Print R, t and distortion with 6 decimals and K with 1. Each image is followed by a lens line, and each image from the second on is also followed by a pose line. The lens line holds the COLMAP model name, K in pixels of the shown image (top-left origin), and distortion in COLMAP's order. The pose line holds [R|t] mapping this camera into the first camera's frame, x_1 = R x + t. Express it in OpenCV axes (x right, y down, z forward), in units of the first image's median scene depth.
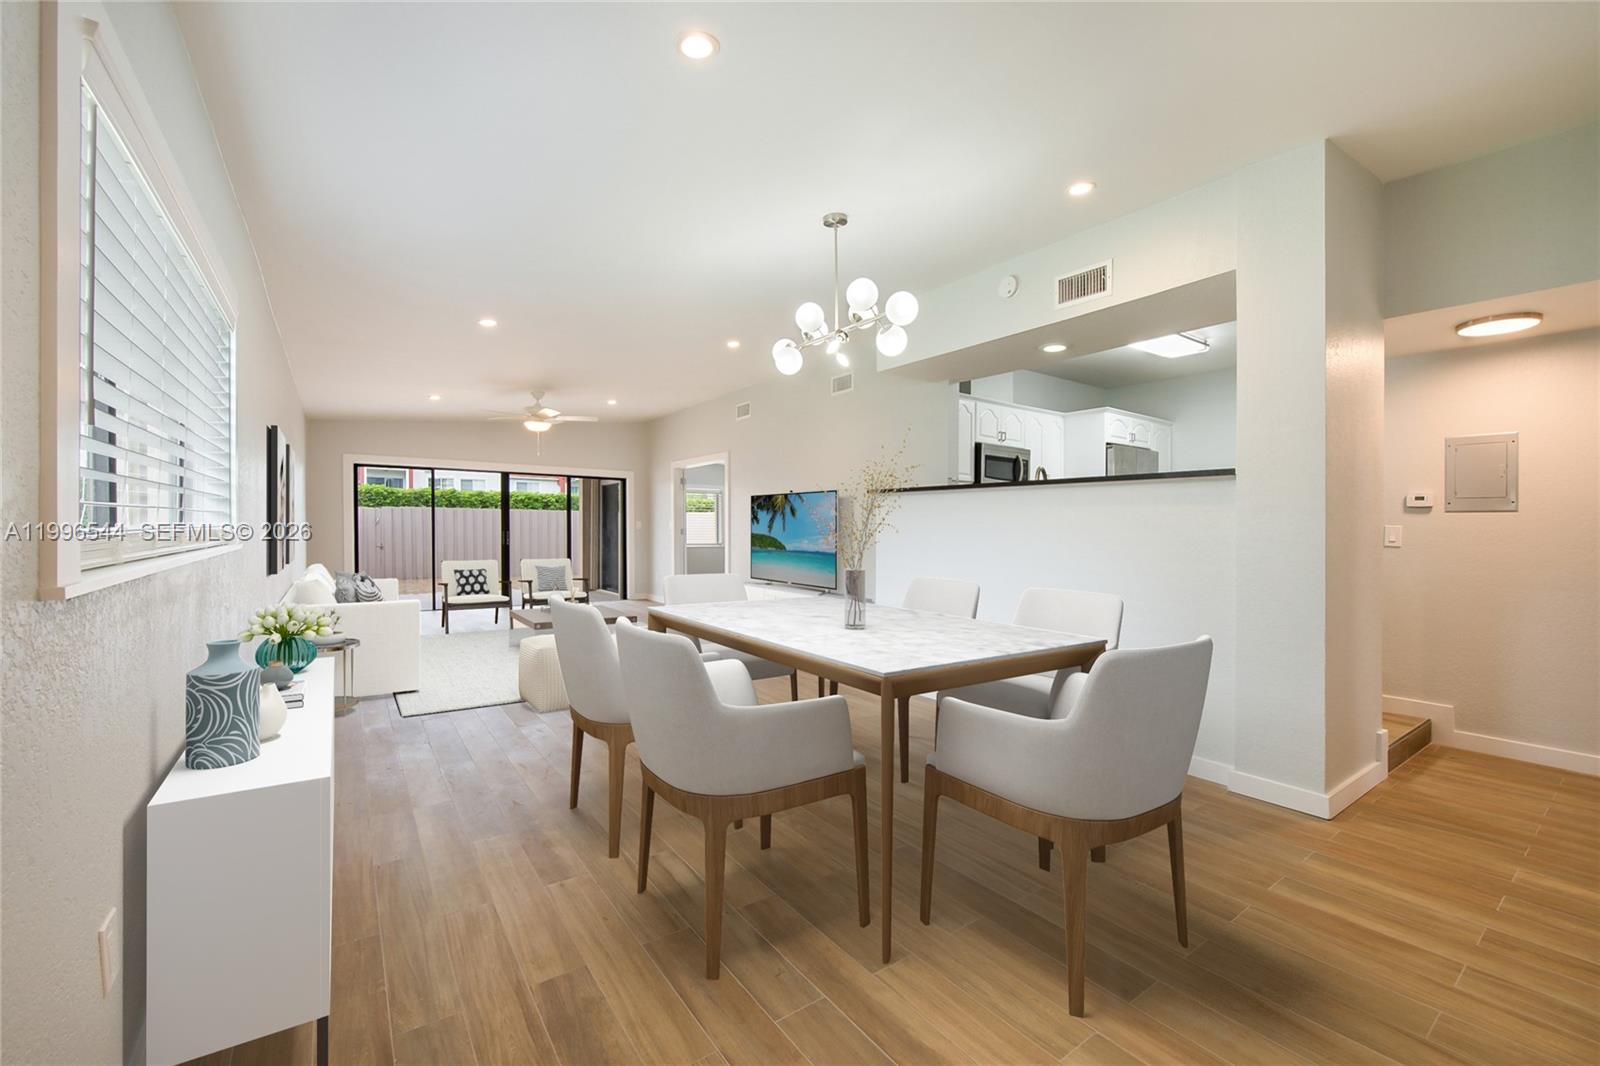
lens RADIAL K [[650.5, 0, 800.5], [0, 650.5, 531.4], [0, 0, 1]] dist [-0.011215, -0.000282]
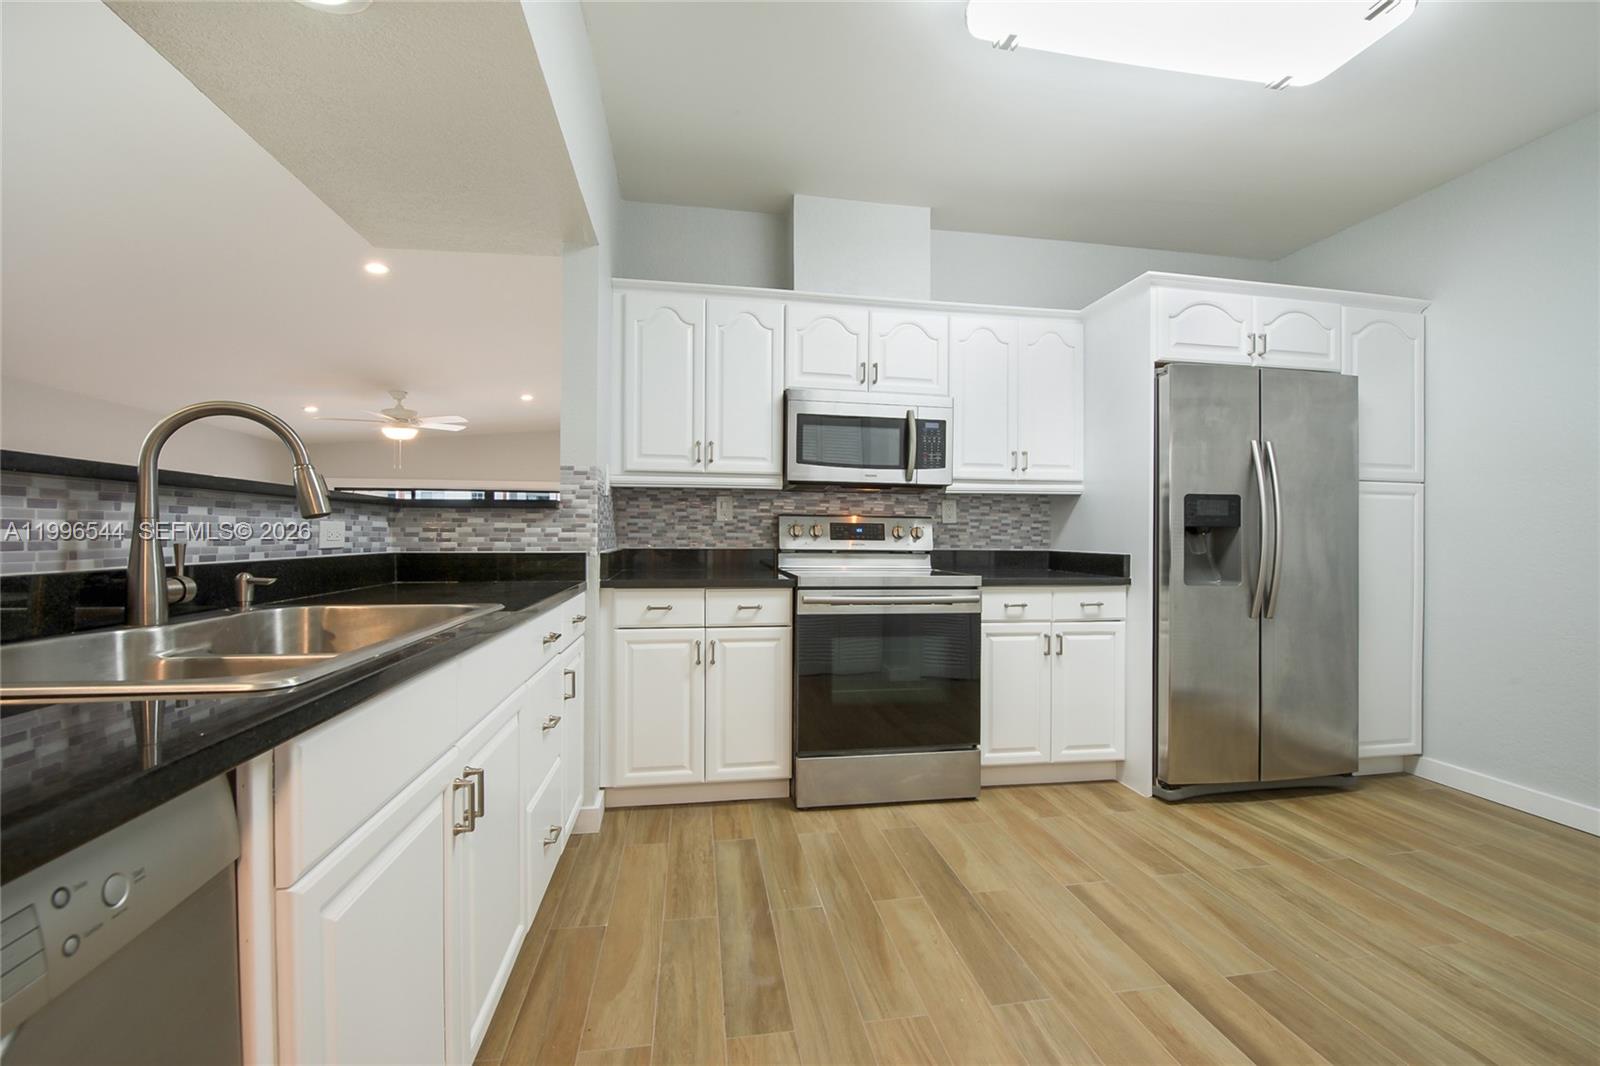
lens RADIAL K [[650.5, 0, 804.7], [0, 650.5, 535.5], [0, 0, 1]] dist [-0.011215, -0.000282]
pose [[0.902617, -0.009890, -0.430331, 0.446139], [0.005408, 0.999918, -0.011636, -0.023947], [0.430410, 0.008175, 0.902596, 0.538350]]
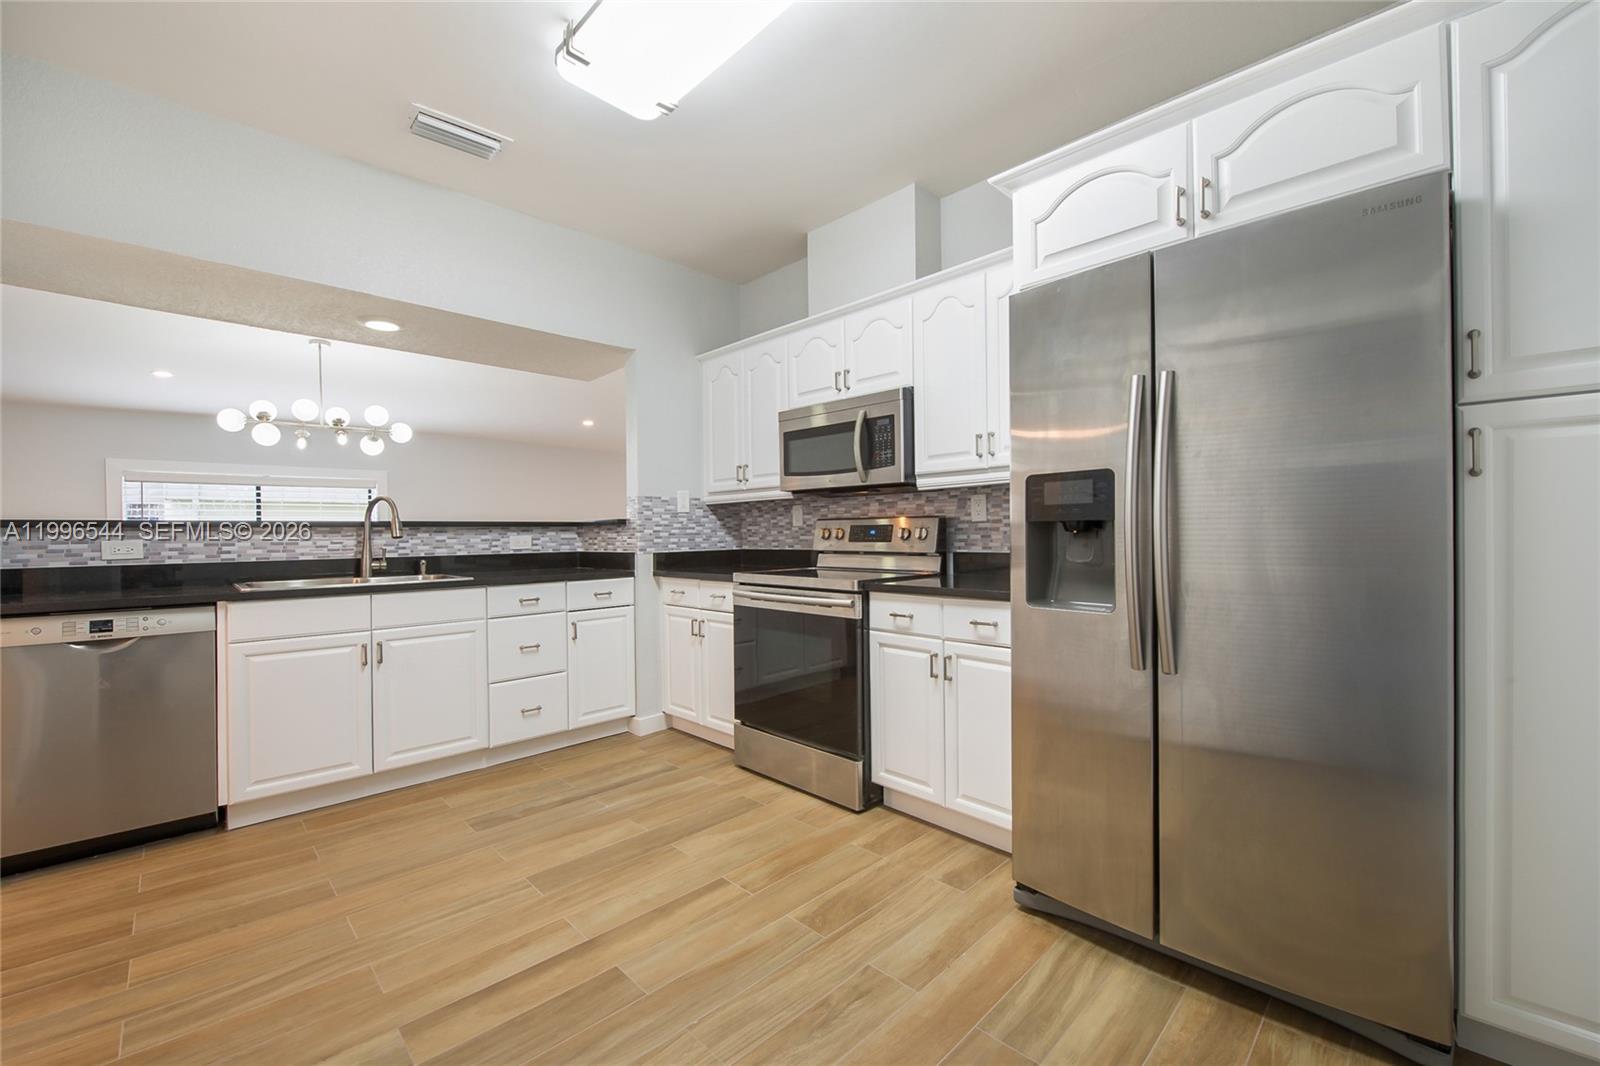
lens RADIAL K [[650.5, 0, 810.3], [0, 650.5, 541.1], [0, 0, 1]] dist [-0.011215, -0.000282]
pose [[0.168587, -0.007367, -0.985659, 0.751447], [0.010817, 0.999926, -0.005624, -0.024112], [0.985627, -0.009714, 0.168654, 0.864763]]
